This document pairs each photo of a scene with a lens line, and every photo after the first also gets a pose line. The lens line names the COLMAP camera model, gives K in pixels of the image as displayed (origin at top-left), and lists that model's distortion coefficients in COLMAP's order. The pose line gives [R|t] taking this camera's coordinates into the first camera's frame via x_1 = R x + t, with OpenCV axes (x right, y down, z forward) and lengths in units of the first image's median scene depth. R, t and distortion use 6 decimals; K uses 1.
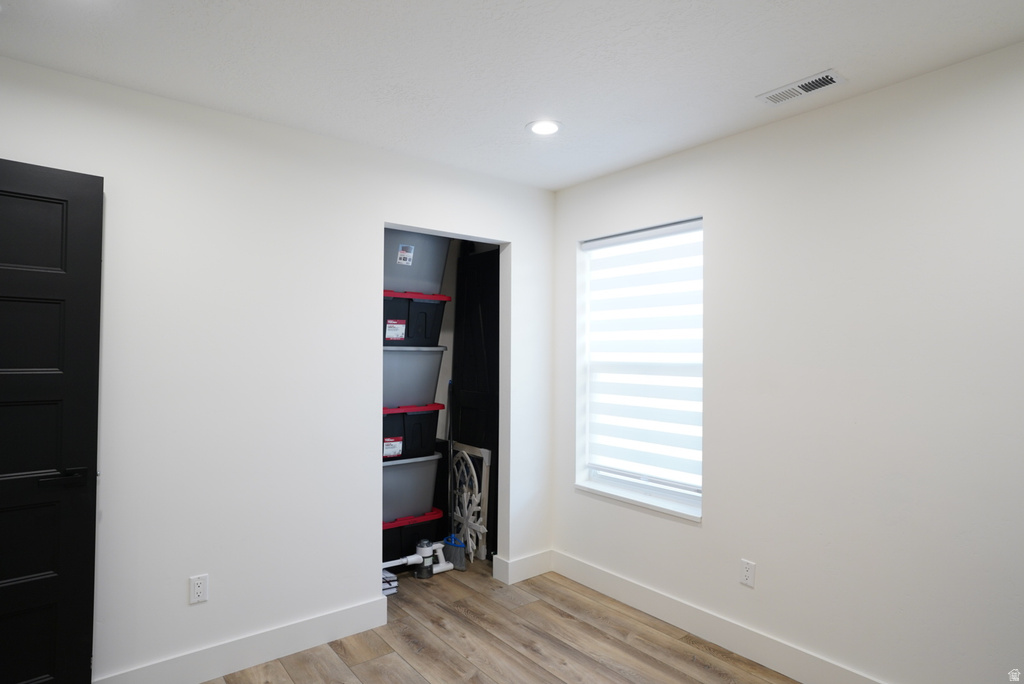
lens RADIAL K [[561.1, 0, 513.2], [0, 561.1, 344.3], [0, 0, 1]] dist [-0.052427, 0.037982]
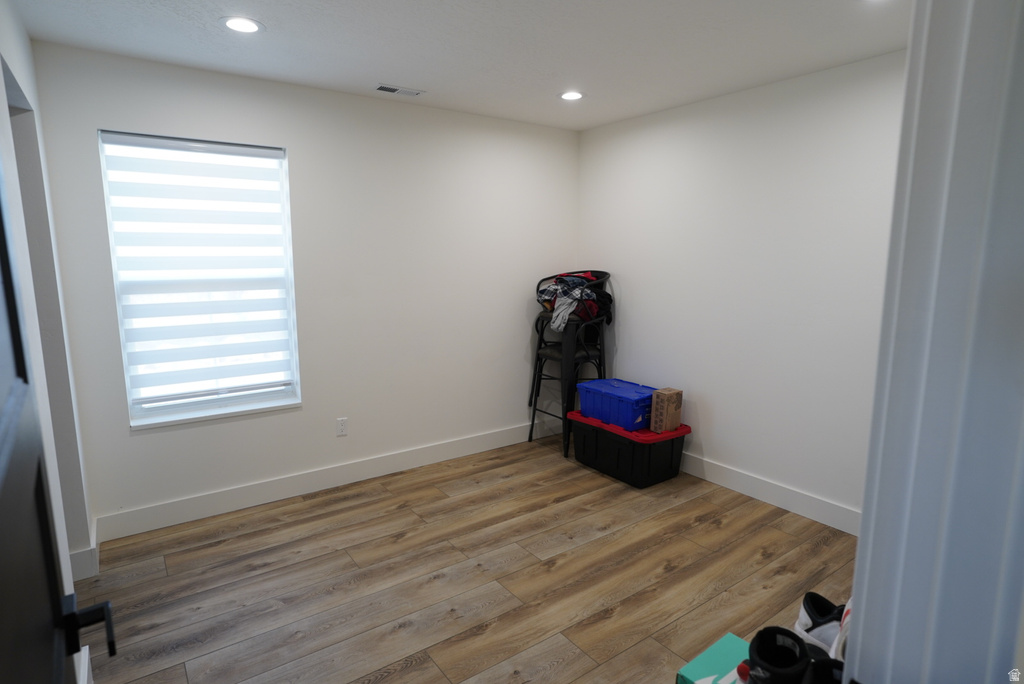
lens RADIAL K [[561.1, 0, 513.2], [0, 561.1, 344.3], [0, 0, 1]] dist [-0.052427, 0.037982]
pose [[0.057254, -0.171461, 0.983526, -0.824992], [-0.013371, 0.984922, 0.172482, -0.034850], [-0.998270, -0.023026, 0.054098, 0.461694]]
